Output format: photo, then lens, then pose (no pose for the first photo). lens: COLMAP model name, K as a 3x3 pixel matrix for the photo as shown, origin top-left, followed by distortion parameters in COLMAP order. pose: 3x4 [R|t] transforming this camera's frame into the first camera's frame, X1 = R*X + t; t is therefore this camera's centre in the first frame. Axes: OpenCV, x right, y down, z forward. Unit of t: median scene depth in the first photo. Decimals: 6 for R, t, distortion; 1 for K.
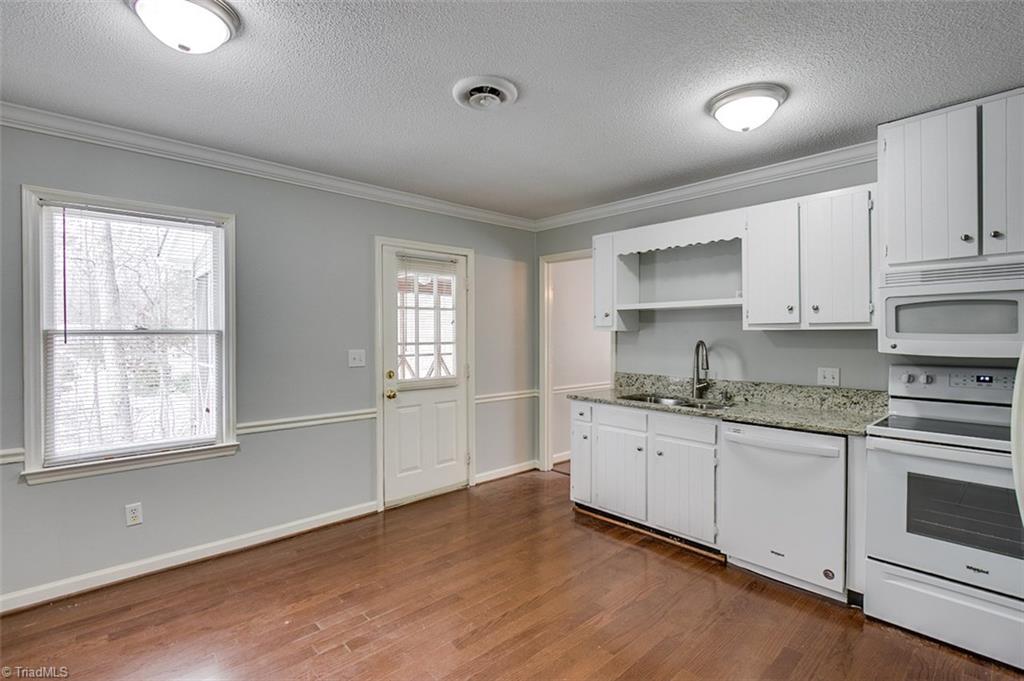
lens RADIAL K [[477.7, 0, 512.0], [0, 477.7, 340.5], [0, 0, 1]] dist [-0.000121, 0.000280]
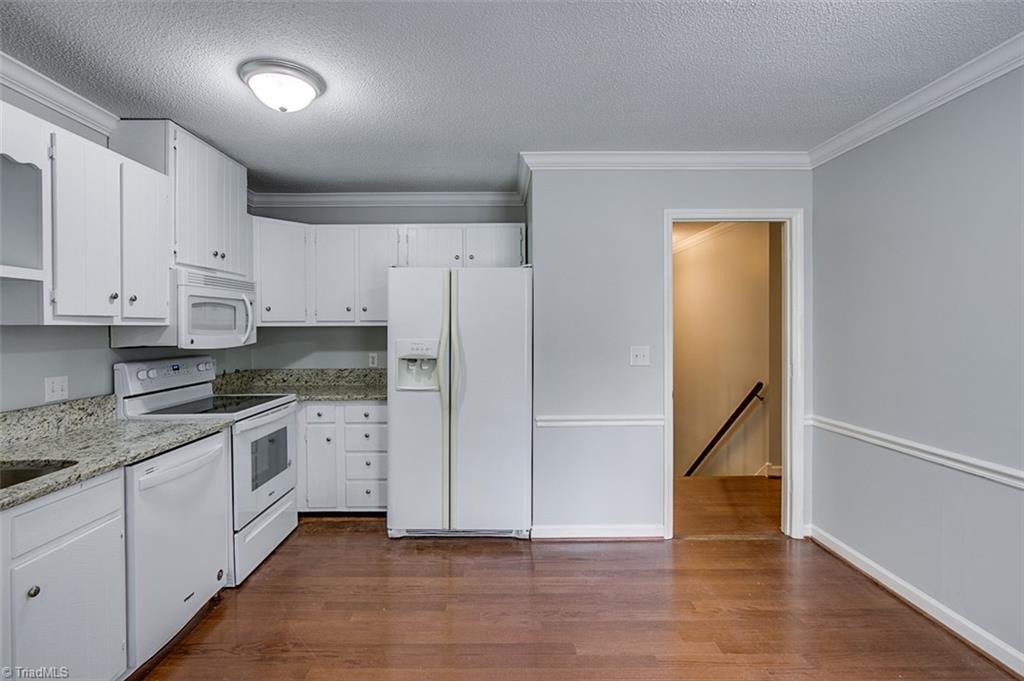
lens RADIAL K [[478.5, 0, 511.4], [0, 478.5, 333.7], [0, 0, 1]] dist [-0.006606, 0.000086]
pose [[-0.749435, -0.005649, 0.662054, -0.286189], [0.012242, 0.999674, 0.022388, -0.013790], [-0.661965, 0.024883, -0.749122, 0.879030]]
